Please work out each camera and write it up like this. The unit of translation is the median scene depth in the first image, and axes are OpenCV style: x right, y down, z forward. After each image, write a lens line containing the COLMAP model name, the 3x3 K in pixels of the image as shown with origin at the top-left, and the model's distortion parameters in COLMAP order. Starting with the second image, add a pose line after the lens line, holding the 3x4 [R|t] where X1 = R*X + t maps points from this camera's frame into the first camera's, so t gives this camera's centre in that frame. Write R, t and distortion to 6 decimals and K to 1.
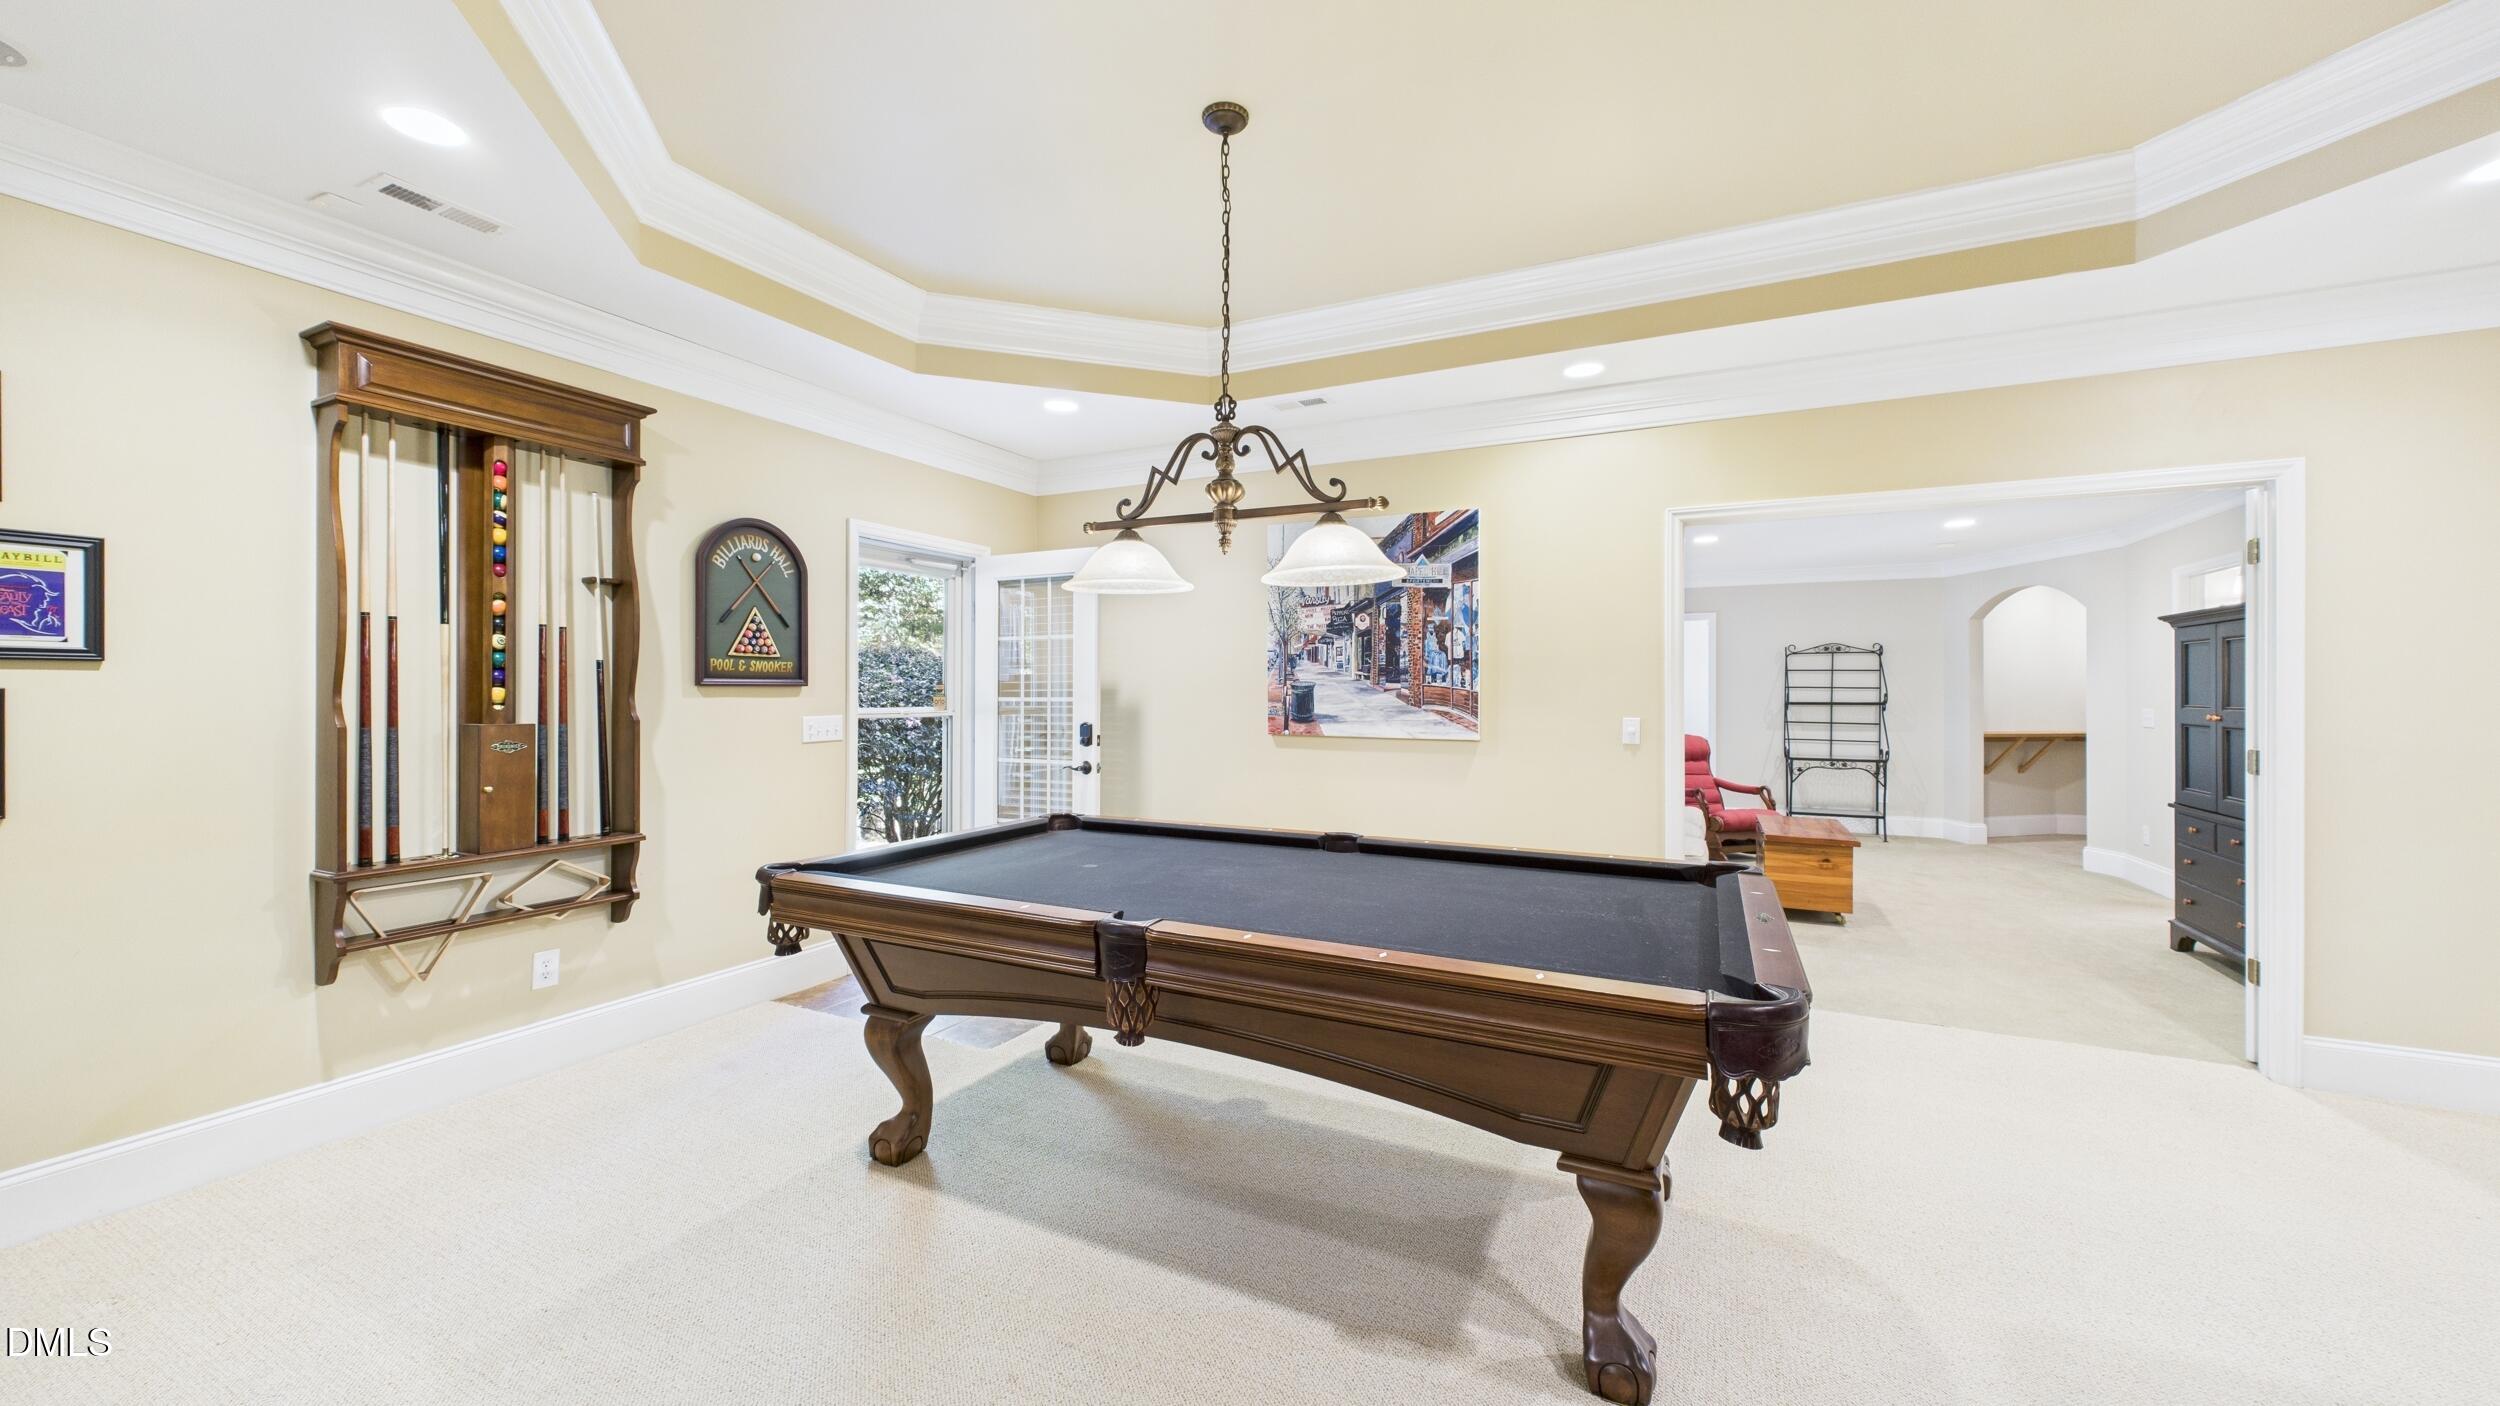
lens RADIAL K [[926.0, 0, 1240.8], [0, 926.0, 693.4], [0, 0, 1]] dist [0.001002, -0.000248]
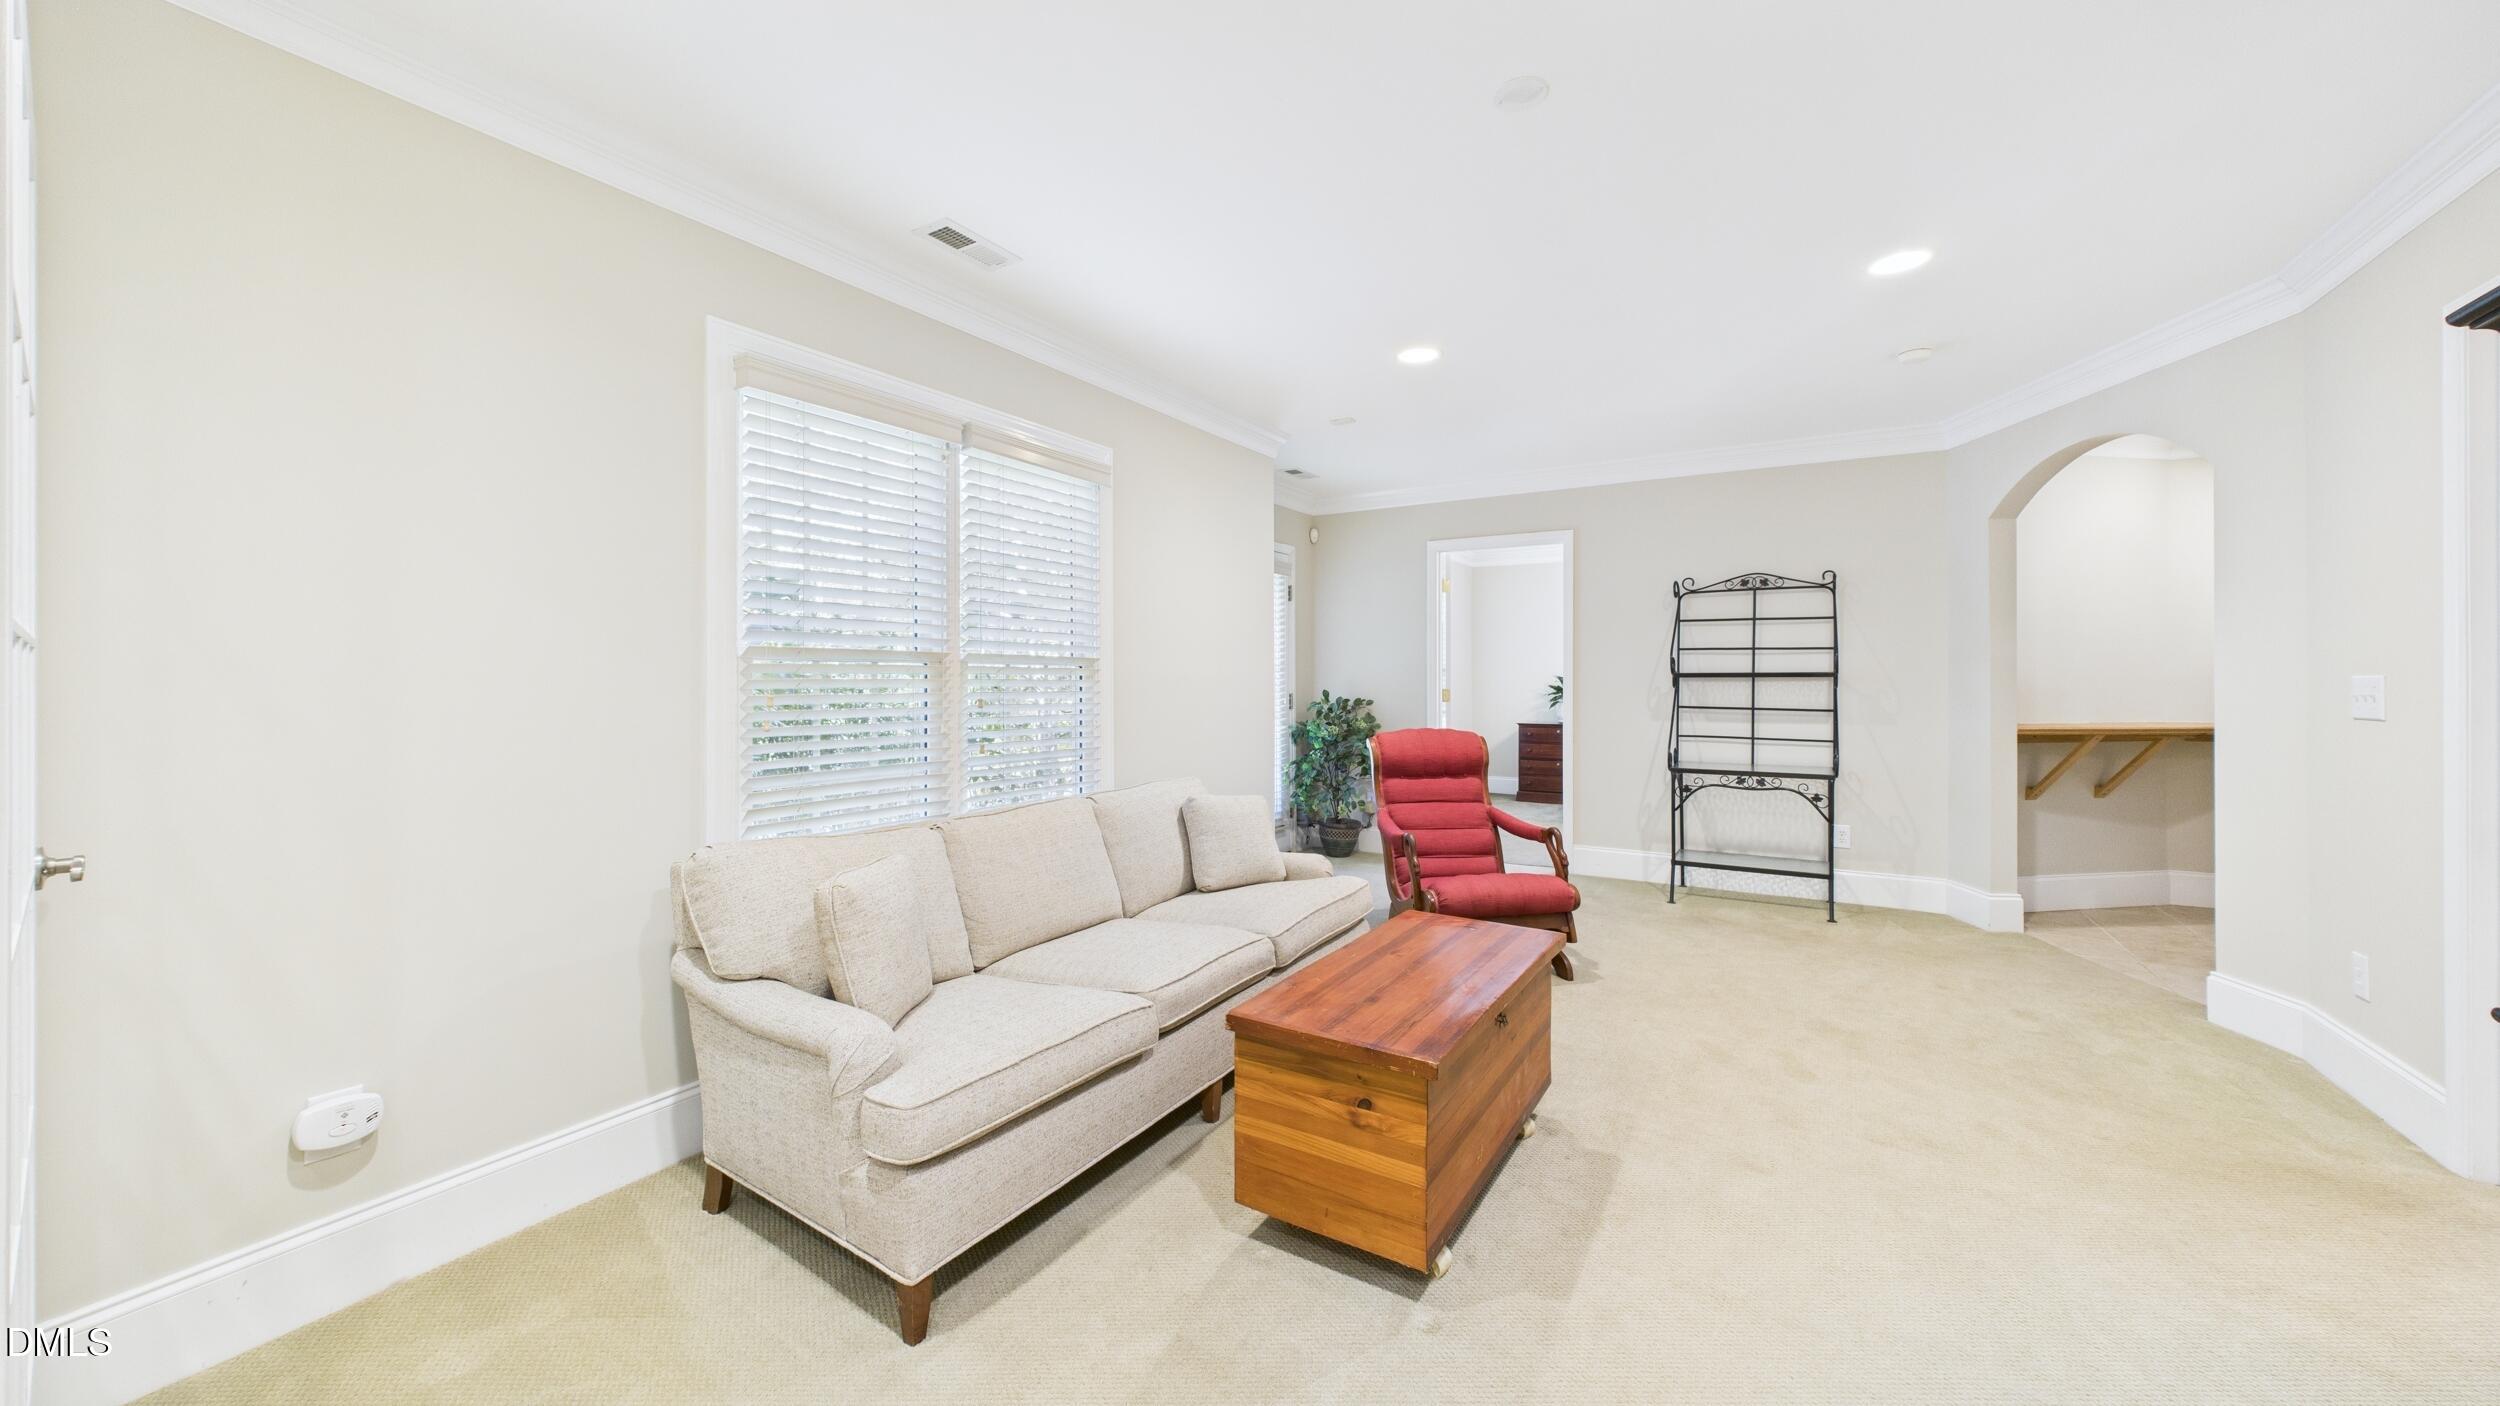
lens RADIAL K [[926.0, 0, 1269.1], [0, 926.0, 689.9], [0, 0, 1]] dist [0.001002, -0.000248]
pose [[0.998198, -0.001218, -0.059986, 0.371660], [0.001026, 0.999994, -0.003238, 0.021506], [0.059989, 0.003171, 0.998194, 0.403514]]
